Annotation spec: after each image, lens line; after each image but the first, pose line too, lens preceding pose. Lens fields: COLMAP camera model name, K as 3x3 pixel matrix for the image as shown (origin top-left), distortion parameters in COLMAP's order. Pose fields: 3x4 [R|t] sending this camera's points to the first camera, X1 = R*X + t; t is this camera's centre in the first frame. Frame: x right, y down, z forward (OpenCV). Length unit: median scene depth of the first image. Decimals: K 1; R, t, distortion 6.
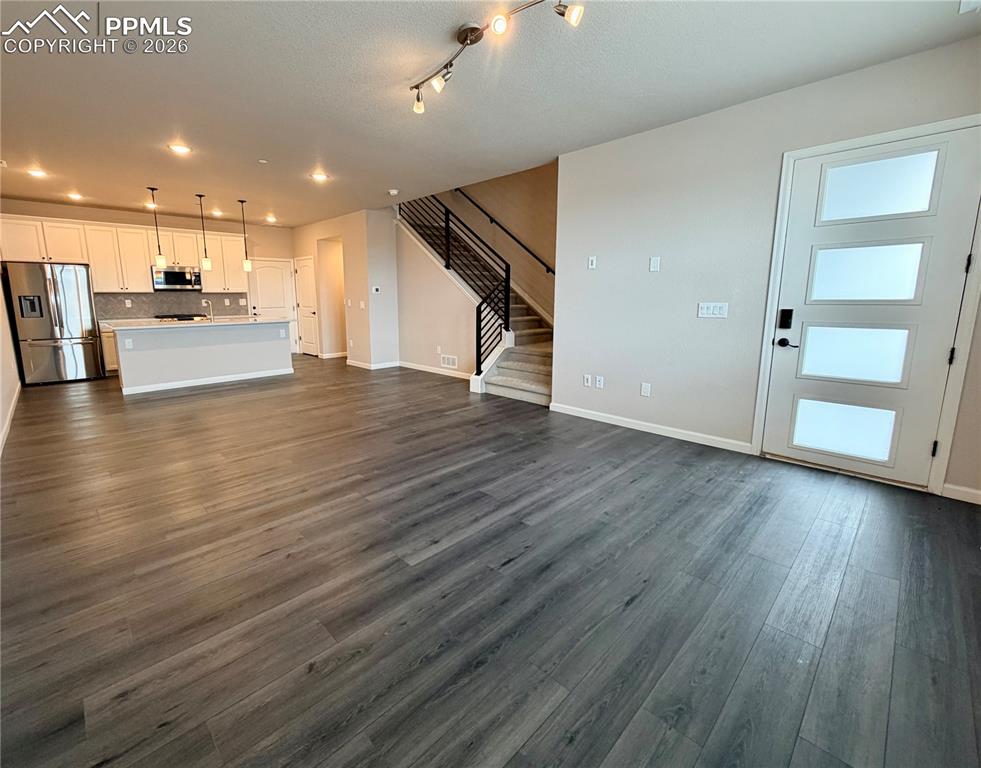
lens RADIAL K [[417.0, 0, 441.7], [0, 417.0, 374.3], [0, 0, 1]] dist [0.001749, 0.000823]
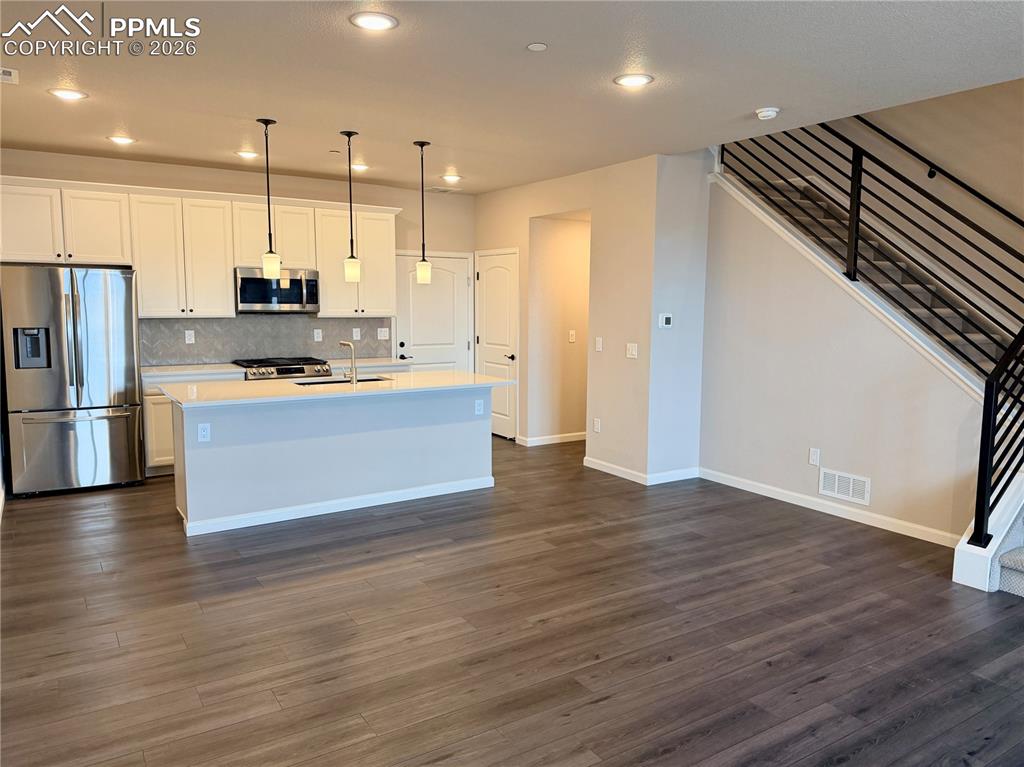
lens RADIAL K [[720.4, 0, 519.6], [0, 720.4, 386.9], [0, 0, 1]] dist [0.023755, -0.007694]
pose [[0.985492, 0.032003, -0.166676, -0.211719], [-0.043734, 0.996781, -0.067196, -0.073462], [0.163989, 0.073511, 0.983719, 0.194503]]
